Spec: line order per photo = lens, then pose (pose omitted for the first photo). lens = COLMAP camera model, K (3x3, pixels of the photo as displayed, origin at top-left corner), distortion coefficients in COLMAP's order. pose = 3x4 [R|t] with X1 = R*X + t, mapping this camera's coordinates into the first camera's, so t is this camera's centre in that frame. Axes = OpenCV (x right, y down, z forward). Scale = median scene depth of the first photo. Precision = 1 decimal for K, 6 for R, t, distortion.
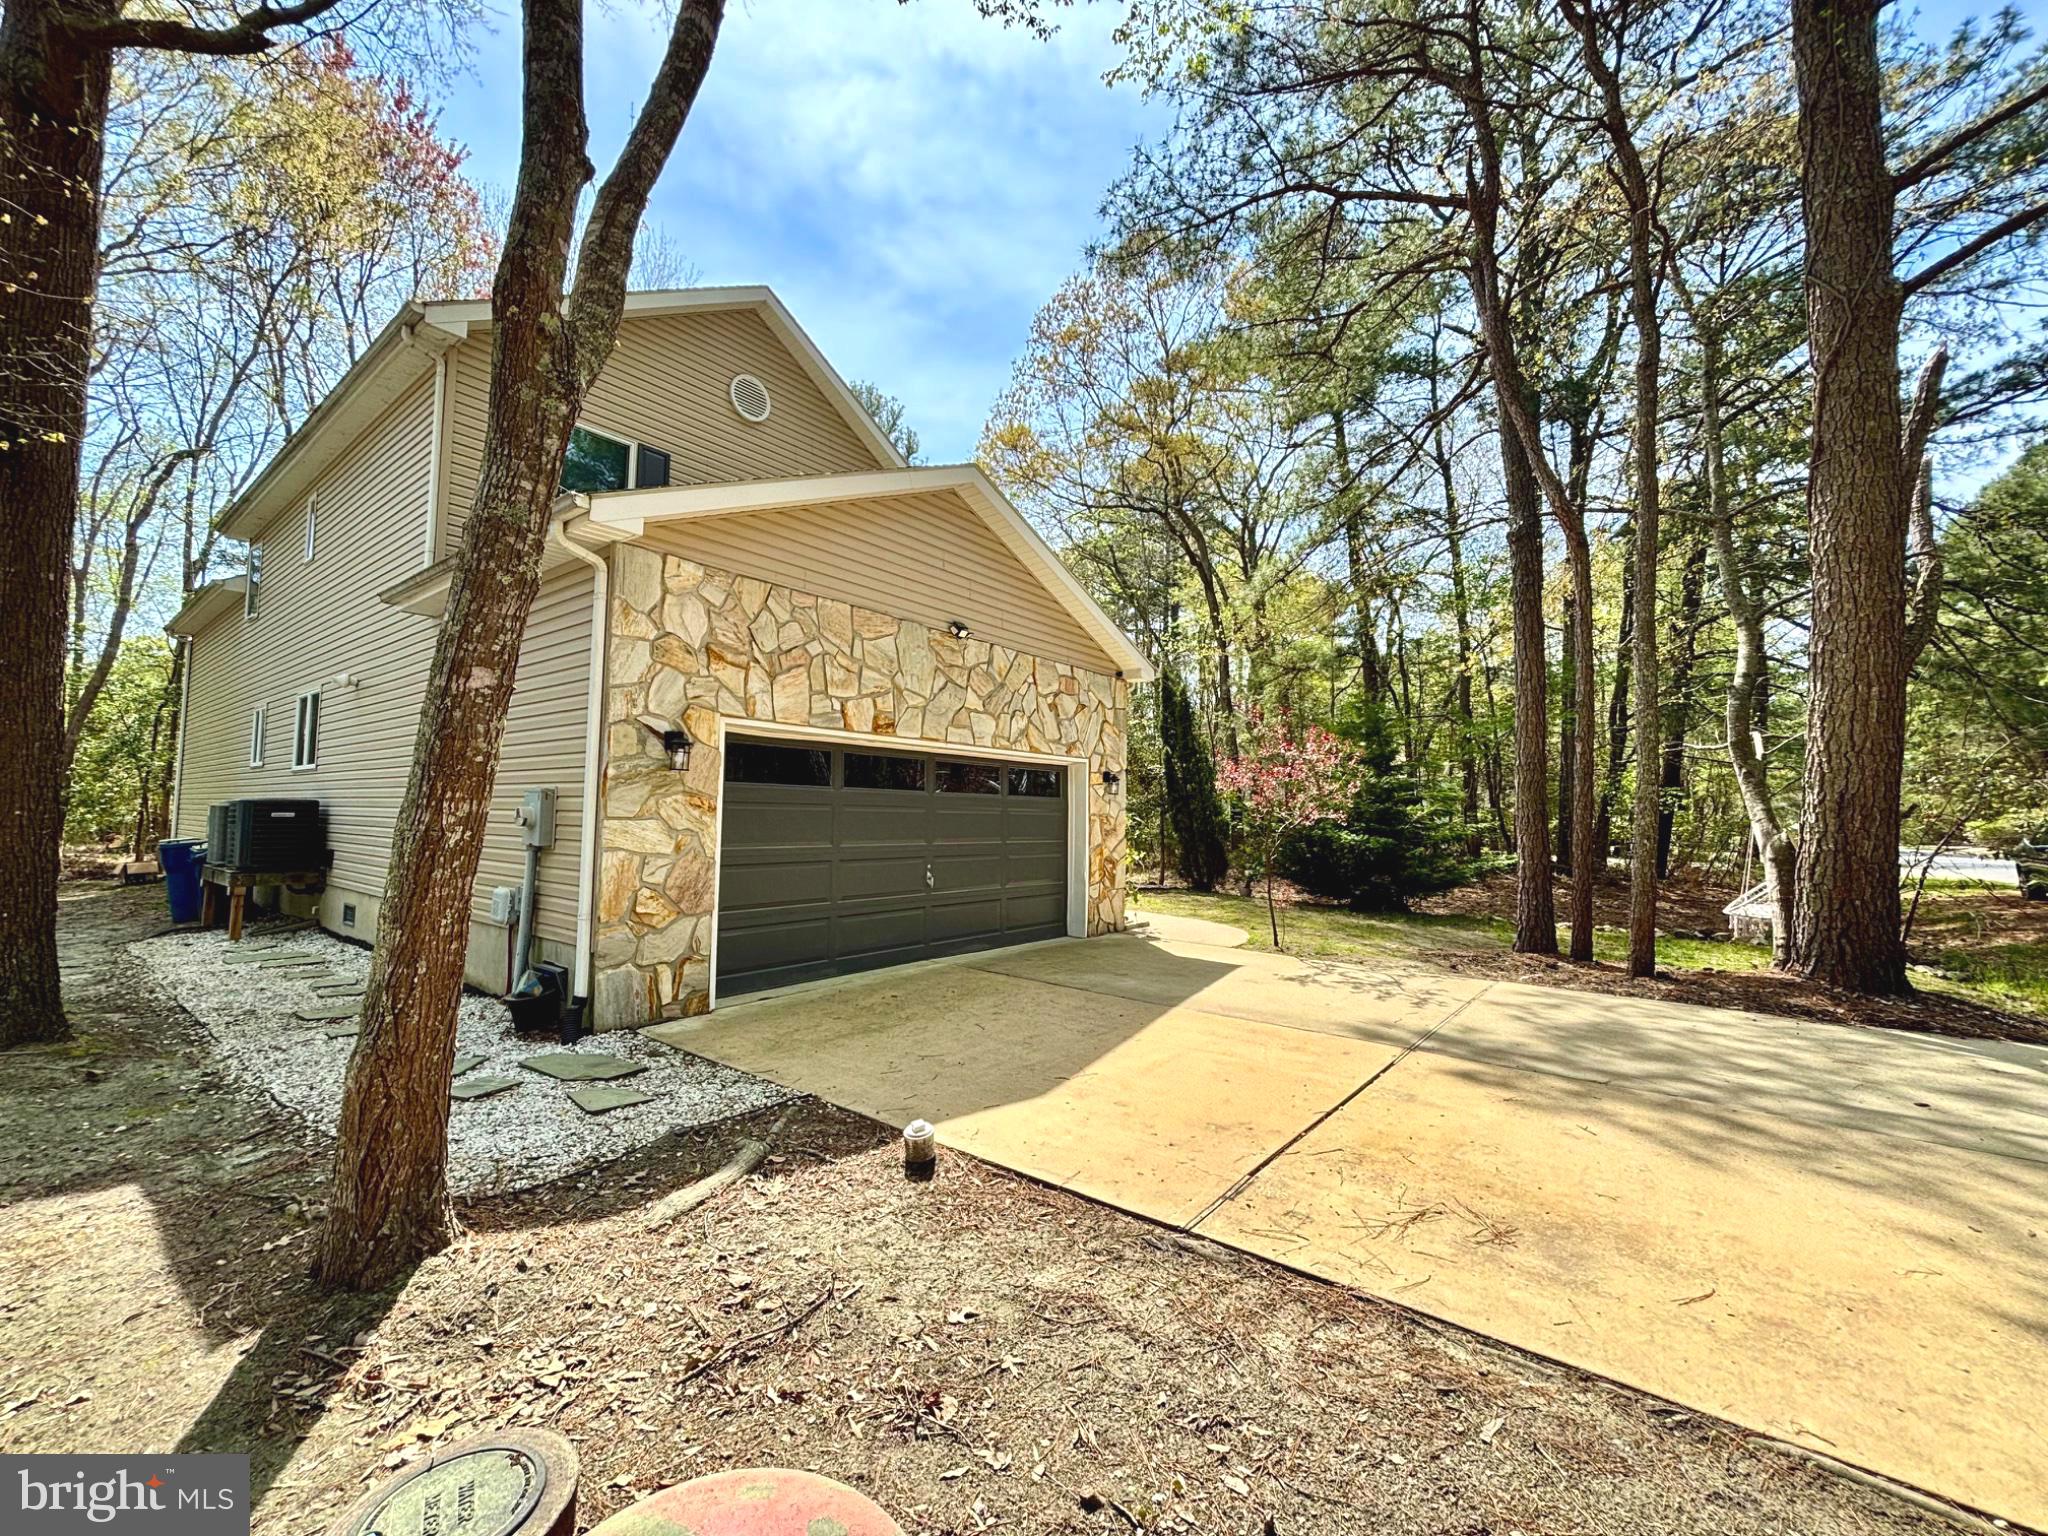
lens RADIAL K [[818.1, 0, 1024.2], [0, 818.1, 767.4], [0, 0, 1]] dist [-0.001306, -0.000444]
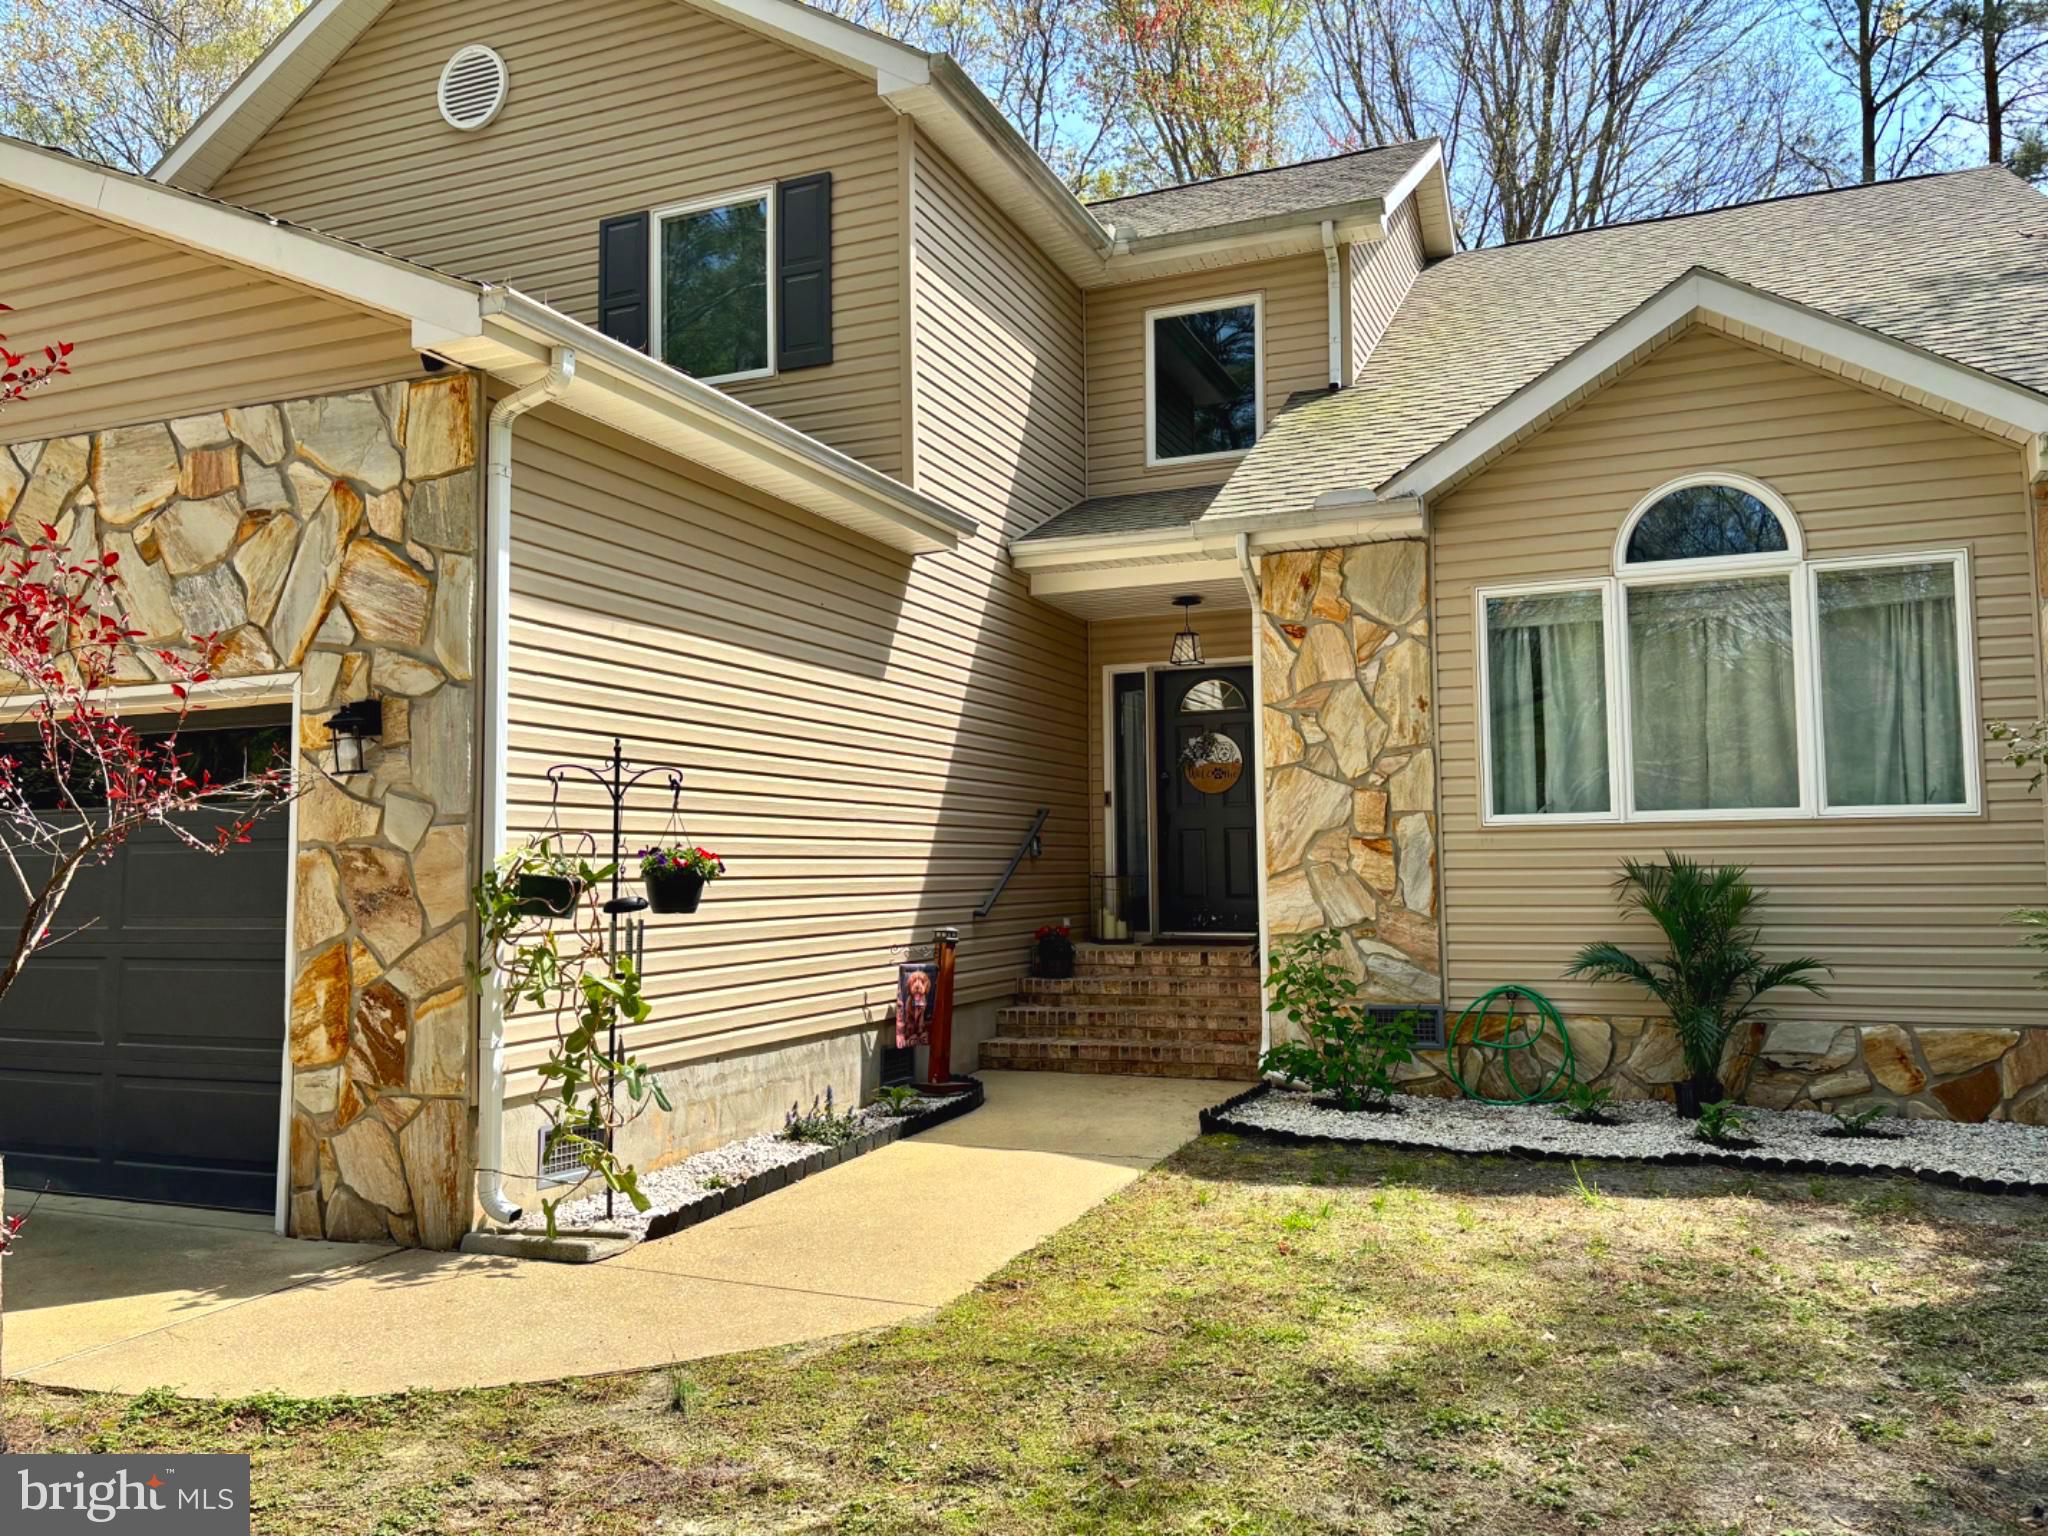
lens RADIAL K [[1558.3, 0, 1029.1], [0, 1558.3, 768.7], [0, 0, 1]] dist [0.009155, -0.003396]
pose [[0.283618, -0.068924, -0.956457, 0.732118], [0.084385, 0.995338, -0.046703, 0.078917], [0.955217, -0.067465, 0.288112, 1.083499]]
